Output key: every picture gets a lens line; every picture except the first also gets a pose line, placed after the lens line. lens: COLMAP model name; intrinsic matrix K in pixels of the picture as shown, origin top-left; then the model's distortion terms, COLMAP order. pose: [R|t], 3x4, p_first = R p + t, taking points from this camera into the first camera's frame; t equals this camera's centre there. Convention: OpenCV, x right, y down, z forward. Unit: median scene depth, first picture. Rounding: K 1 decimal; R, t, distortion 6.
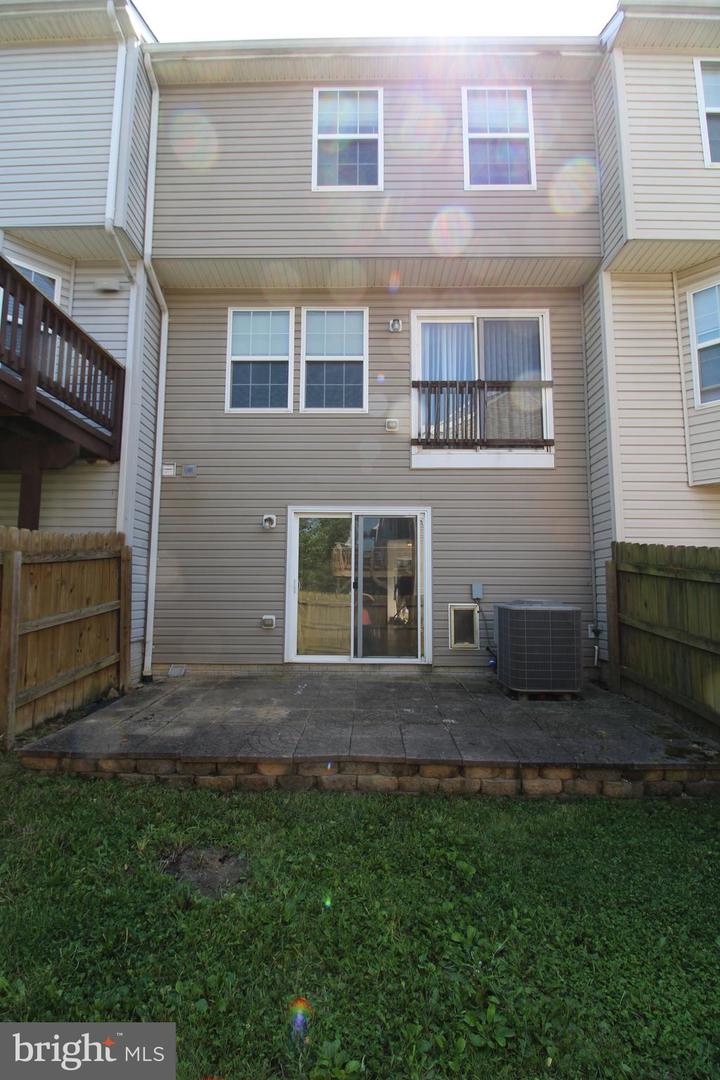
lens RADIAL K [[494.6, 0, 360.0], [0, 494.6, 540.0], [0, 0, 1]] dist [0.000430, -0.000325]
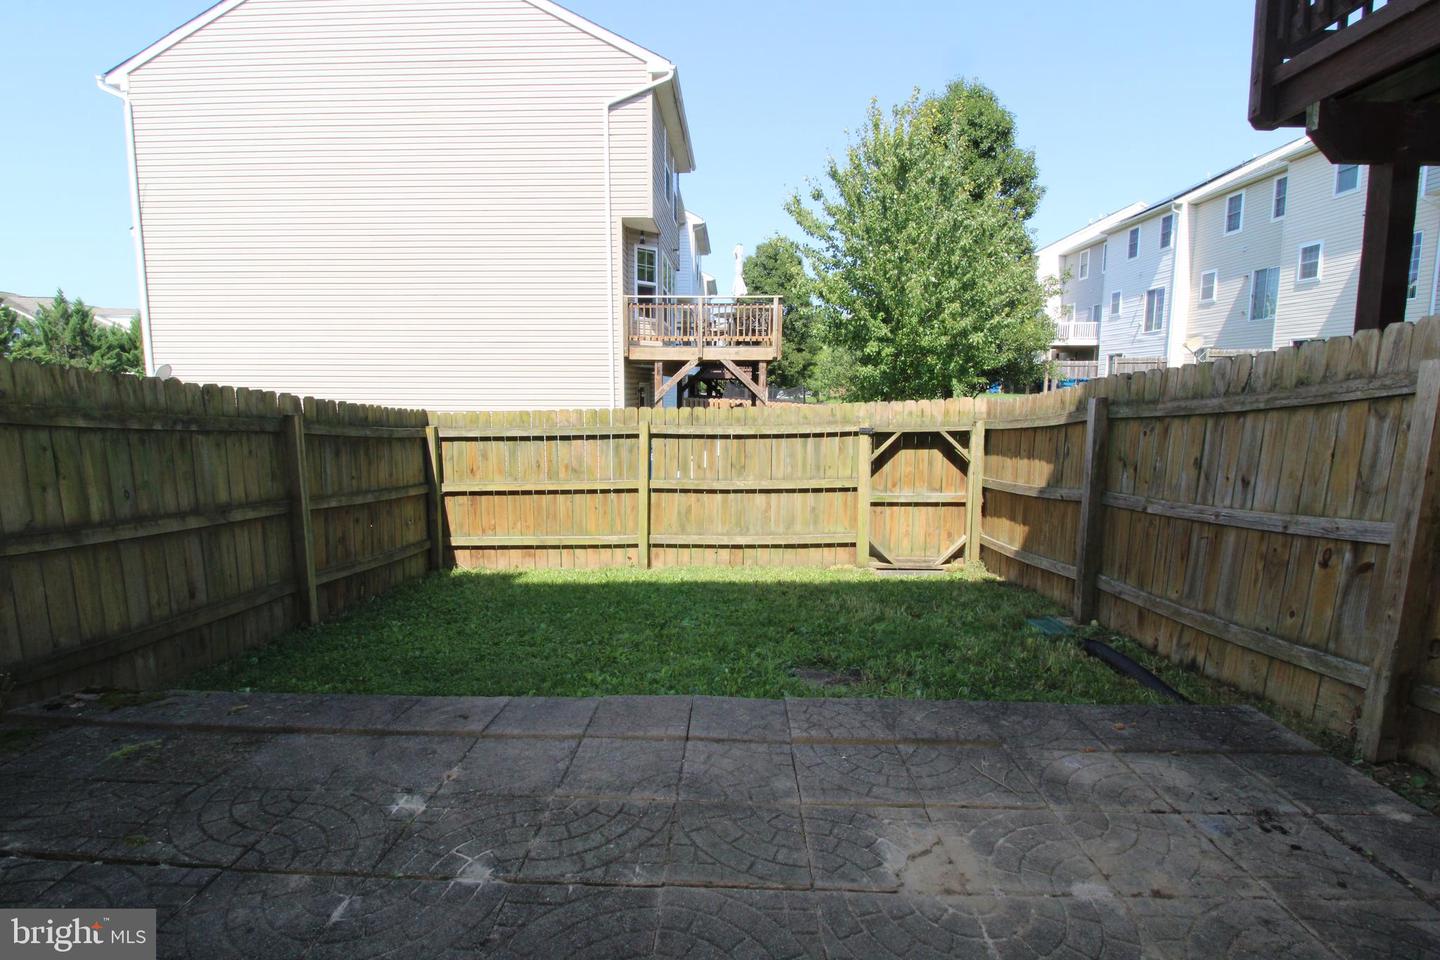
lens RADIAL K [[659.5, 0, 717.3], [0, 659.5, 469.9], [0, 0, 1]] dist [0.000430, -0.000325]
pose [[-0.999691, -0.005511, 0.024254, -0.060012], [-0.007232, 0.997418, -0.071449, 0.169975], [-0.023798, -0.071603, -0.997149, 1.615844]]
